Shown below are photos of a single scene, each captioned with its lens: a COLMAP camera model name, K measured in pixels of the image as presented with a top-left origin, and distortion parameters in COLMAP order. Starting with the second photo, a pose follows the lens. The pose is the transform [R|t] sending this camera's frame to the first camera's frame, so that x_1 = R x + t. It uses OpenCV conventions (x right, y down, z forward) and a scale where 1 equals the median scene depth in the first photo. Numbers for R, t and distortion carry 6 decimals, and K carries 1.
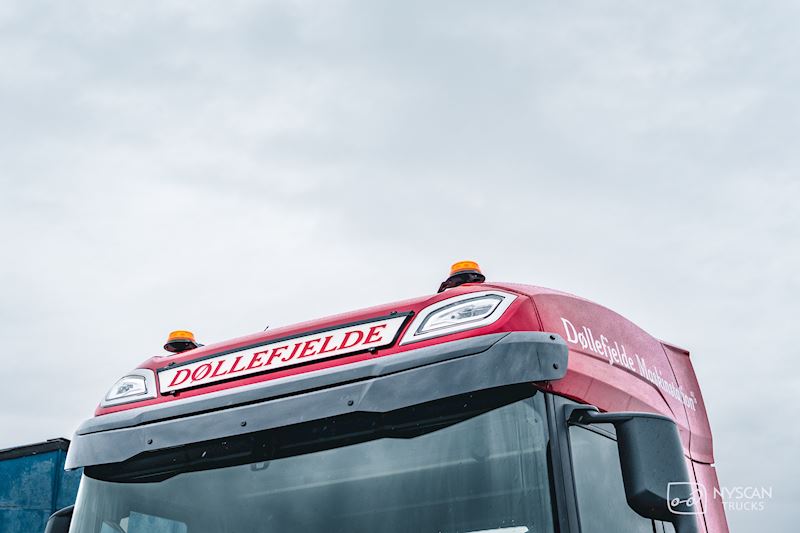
lens RADIAL K [[1046.8, 0, 400.0], [0, 1046.8, 266.5], [0, 0, 1]] dist [-0.004272, -0.017541]
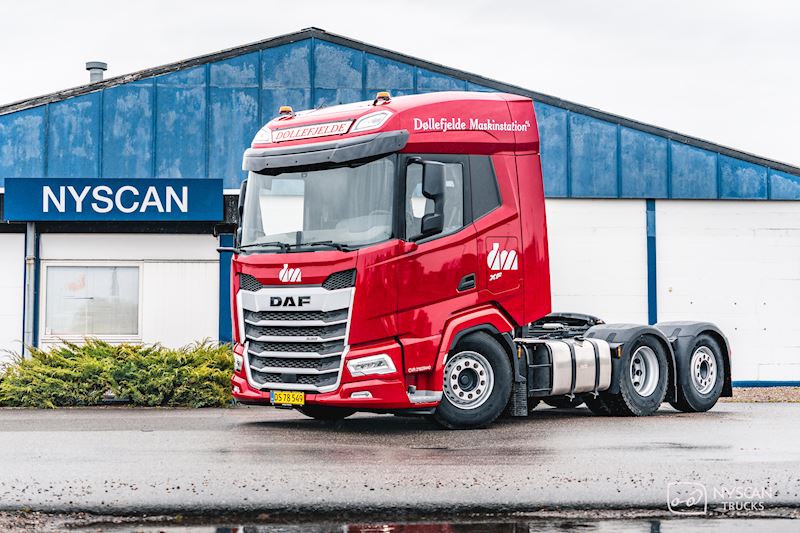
lens RADIAL K [[1328.9, 0, 400.0], [0, 1328.9, 266.5], [0, 0, 1]] dist [0.003999, 0.054456]
pose [[0.958024, 0.033855, -0.284684, 1.024348], [0.085855, 0.913549, 0.397564, -0.884293], [0.273532, -0.405318, 0.872295, -1.908689]]
